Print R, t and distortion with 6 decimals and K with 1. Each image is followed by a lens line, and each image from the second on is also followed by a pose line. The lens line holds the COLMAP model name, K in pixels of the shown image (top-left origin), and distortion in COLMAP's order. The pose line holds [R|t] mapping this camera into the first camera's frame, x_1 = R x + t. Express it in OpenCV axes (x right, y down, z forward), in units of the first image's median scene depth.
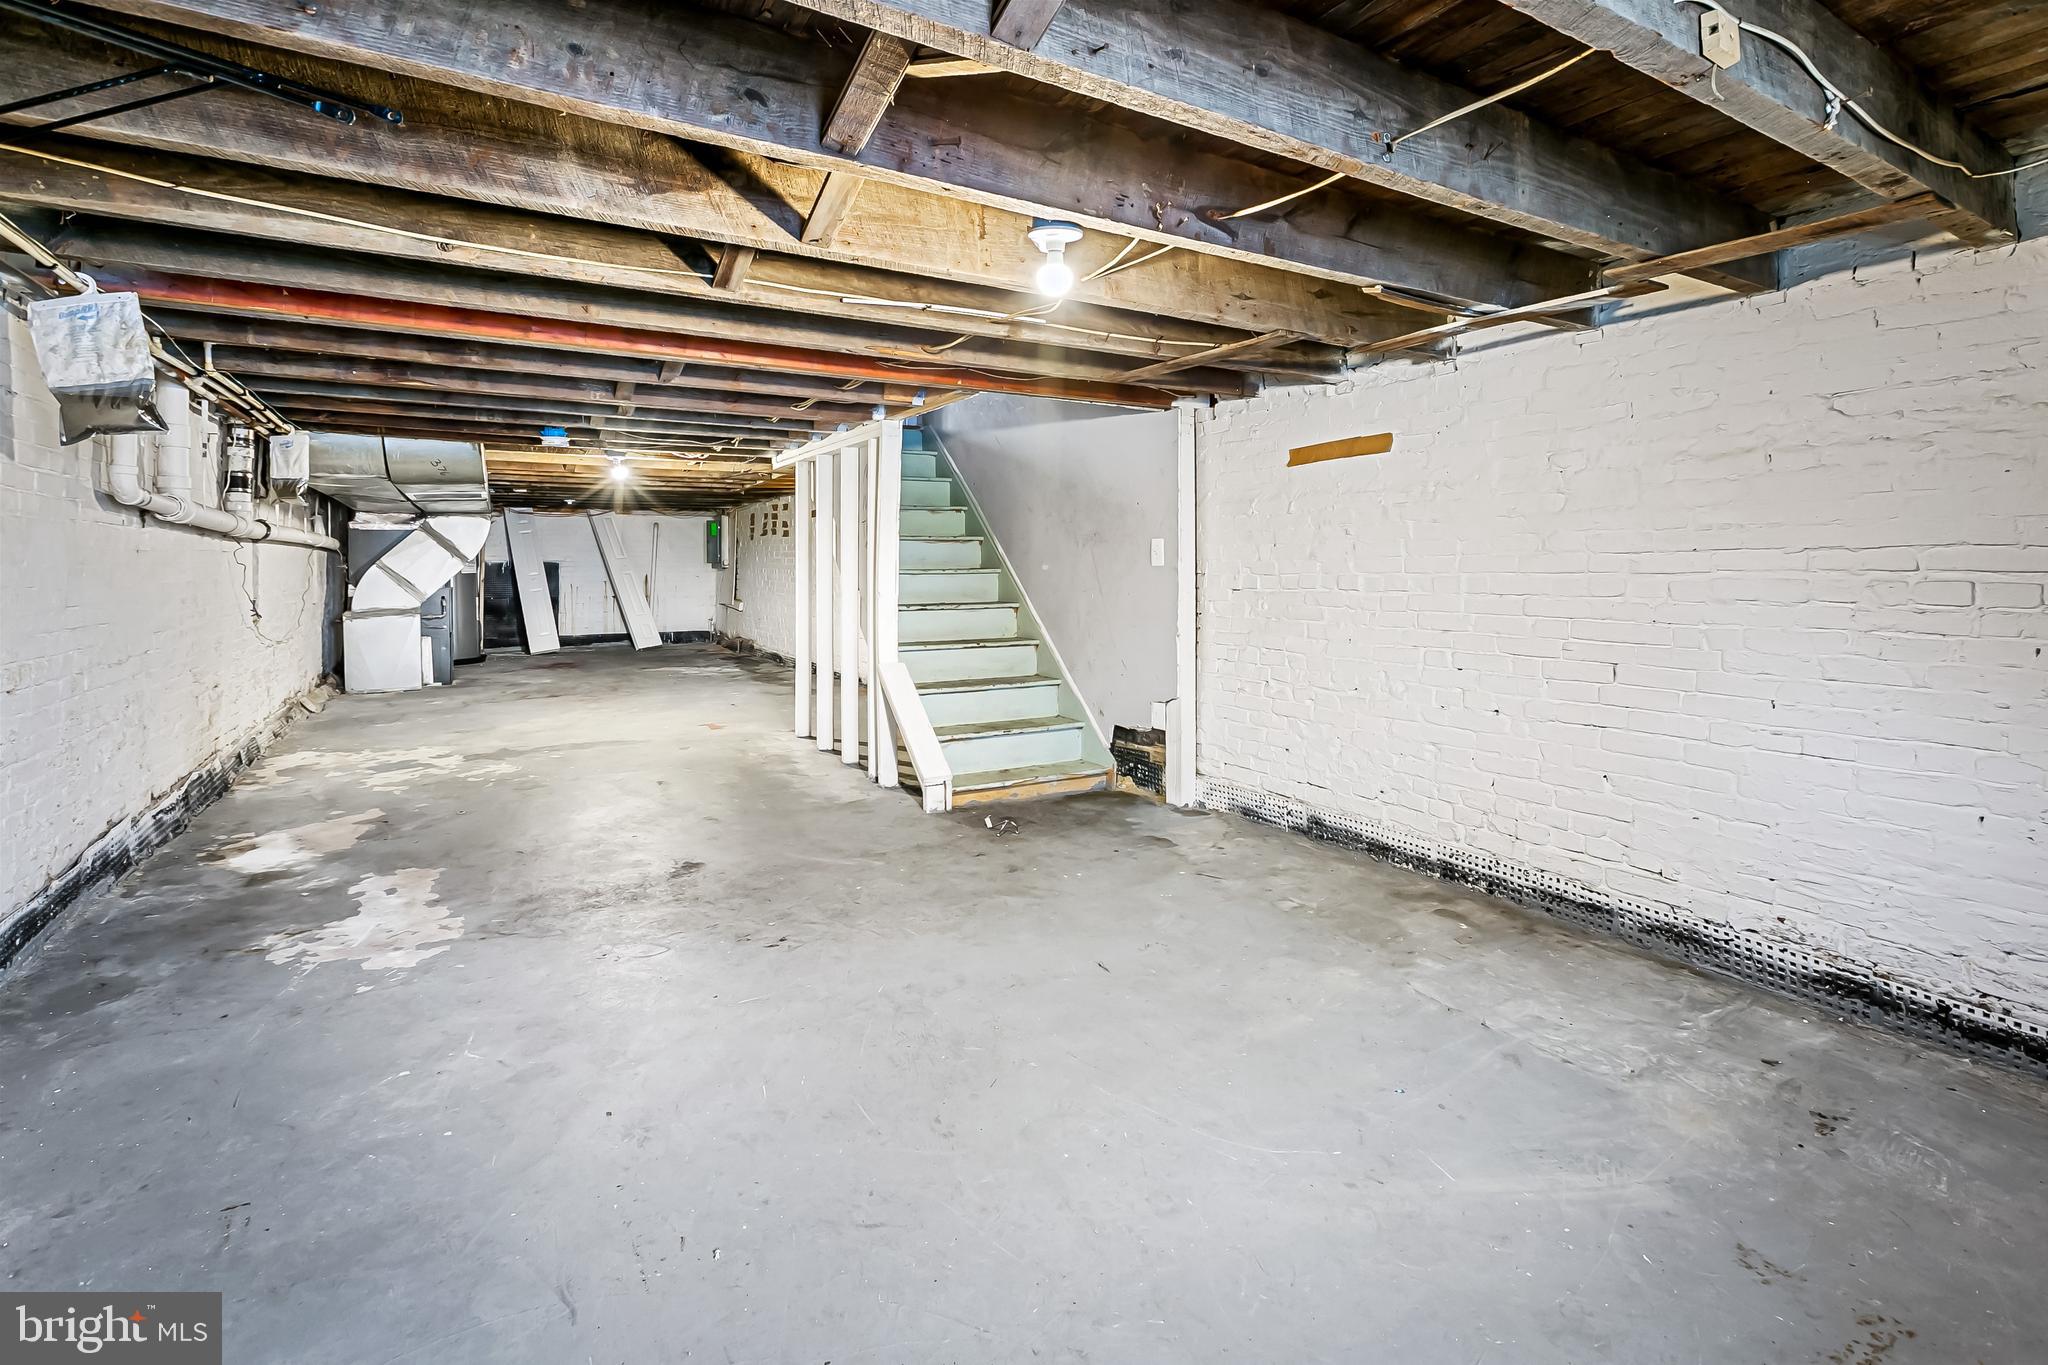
lens RADIAL K [[951.2, 0, 1022.1], [0, 951.2, 633.6], [0, 0, 1]] dist [-0.000528, -0.000395]
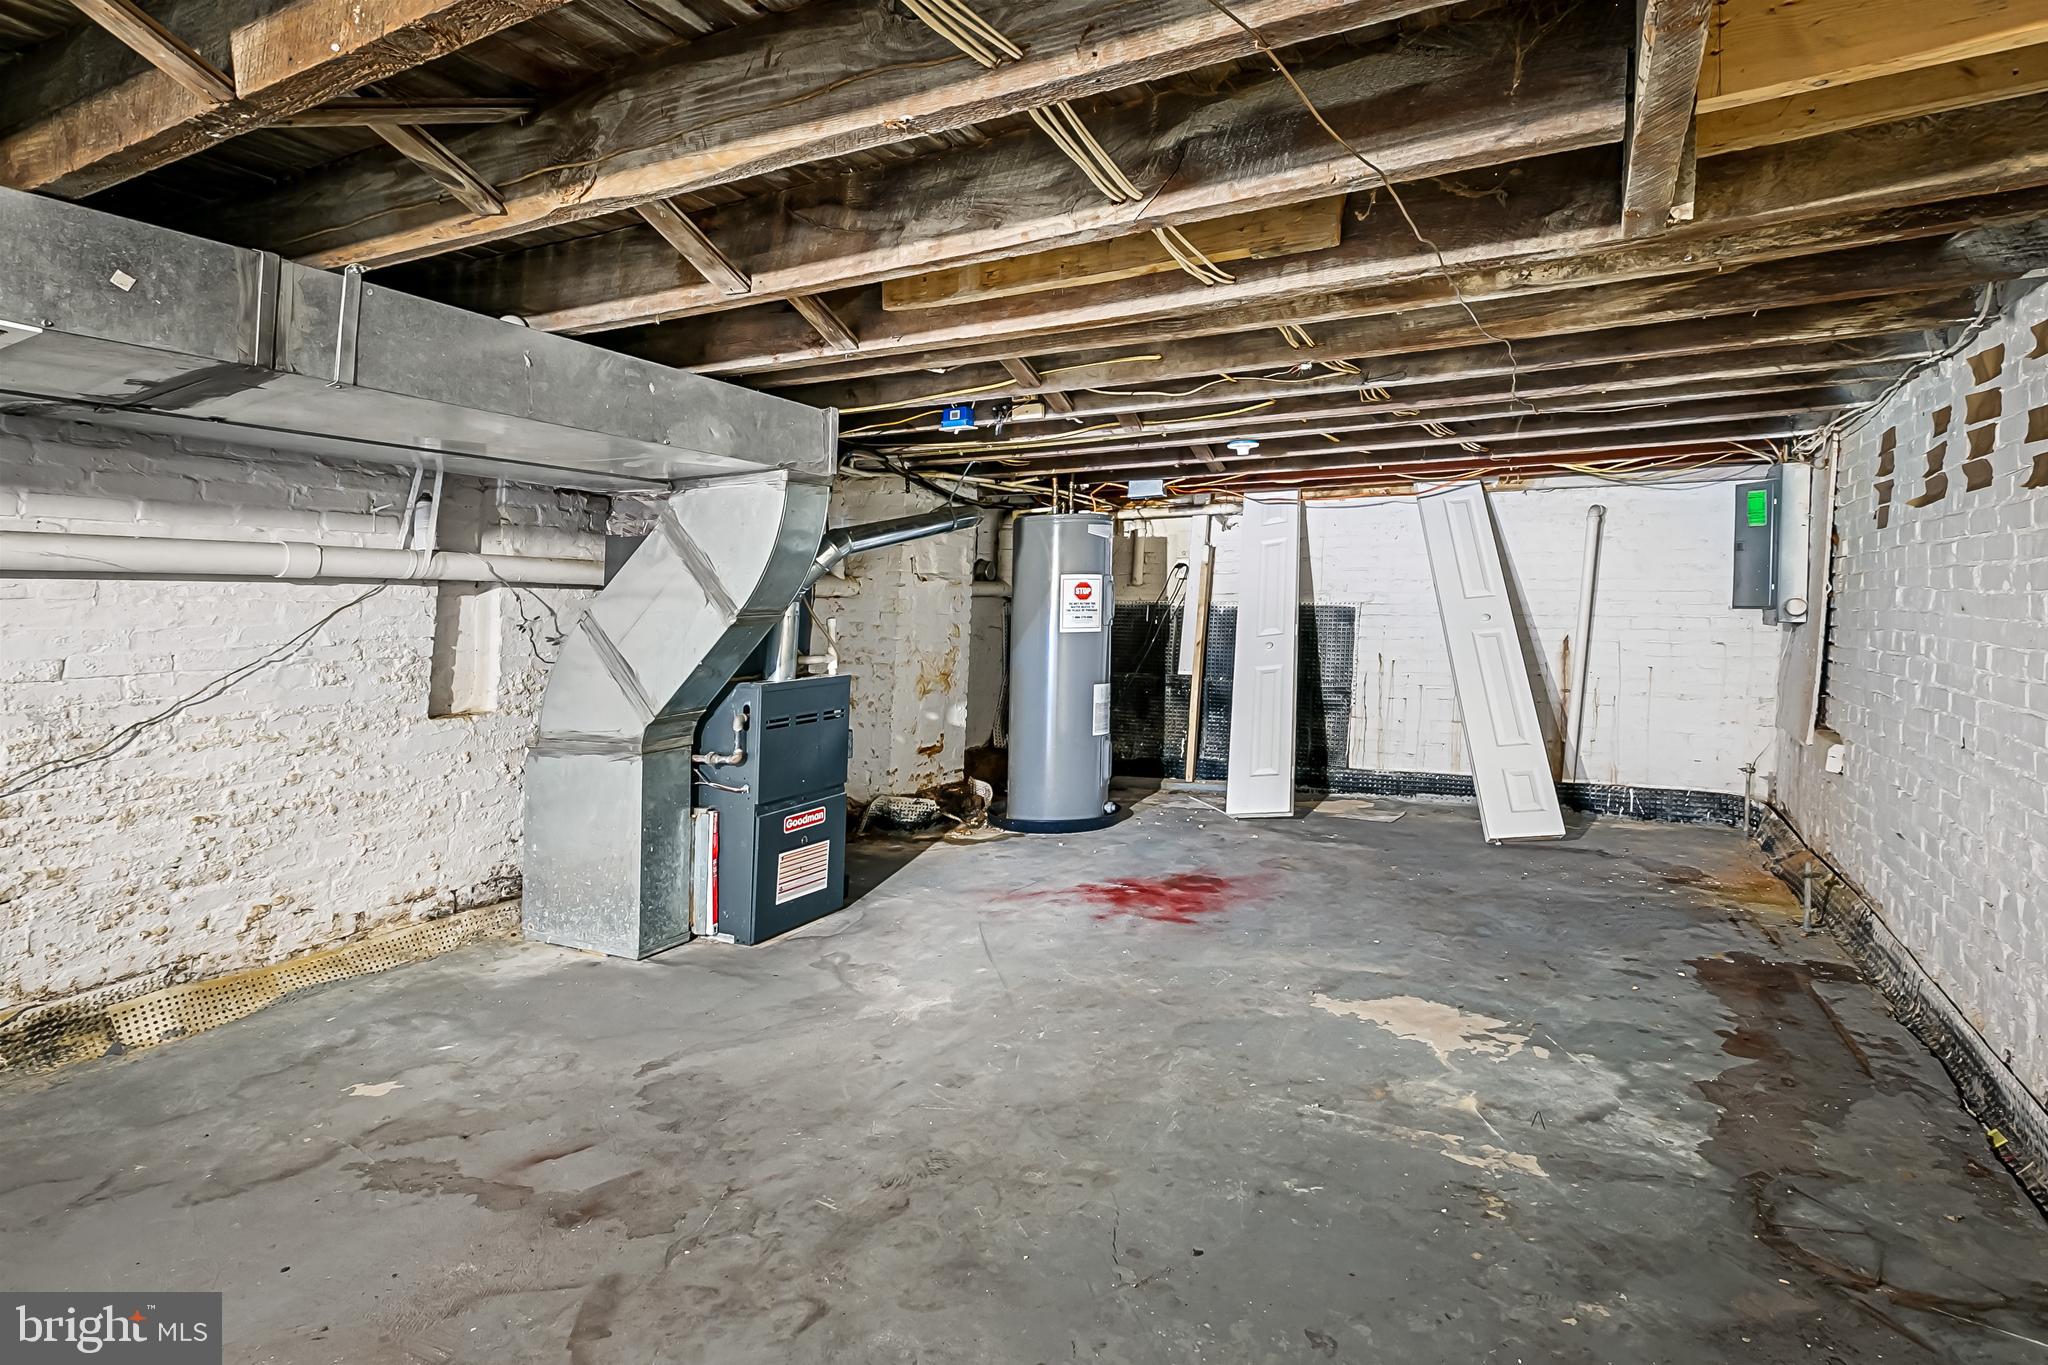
lens RADIAL K [[951.2, 0, 1022.1], [0, 951.2, 633.6], [0, 0, 1]] dist [-0.000528, -0.000395]
pose [[0.491453, 0.013908, -0.870793, -0.169839], [-0.050569, 0.998641, -0.012590, -0.050529], [0.869435, 0.050222, 0.491488, 0.673198]]
